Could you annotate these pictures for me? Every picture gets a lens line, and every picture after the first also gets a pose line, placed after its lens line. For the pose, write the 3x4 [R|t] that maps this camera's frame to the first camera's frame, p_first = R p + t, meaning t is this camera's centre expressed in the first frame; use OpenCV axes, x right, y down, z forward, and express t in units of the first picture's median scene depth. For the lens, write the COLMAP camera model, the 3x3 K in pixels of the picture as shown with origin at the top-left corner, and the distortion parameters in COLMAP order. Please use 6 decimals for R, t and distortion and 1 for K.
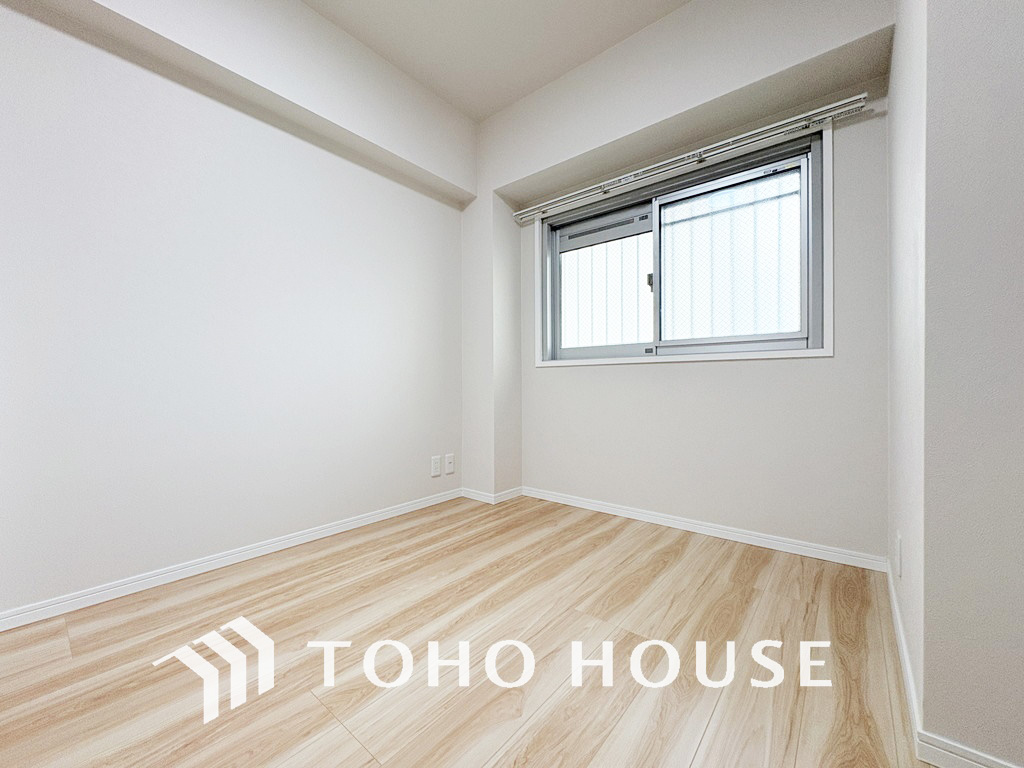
lens RADIAL K [[409.8, 0, 512.0], [0, 409.8, 384.0], [0, 0, 1]] dist [0.001533, 0.000715]
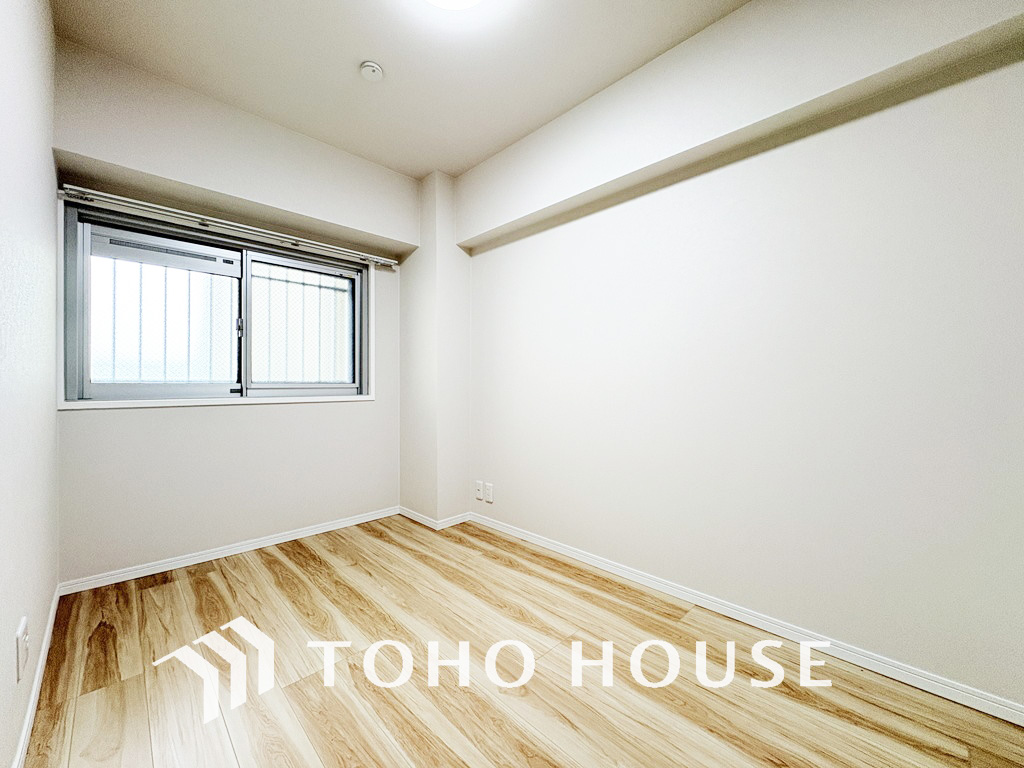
lens RADIAL K [[409.8, 0, 512.0], [0, 409.8, 384.0], [0, 0, 1]] dist [0.001533, 0.000715]
pose [[0.105895, 0.004331, 0.994368, -0.668305], [0.004230, 0.999980, -0.004806, -0.095627], [-0.994368, 0.004715, 0.105875, 0.191387]]
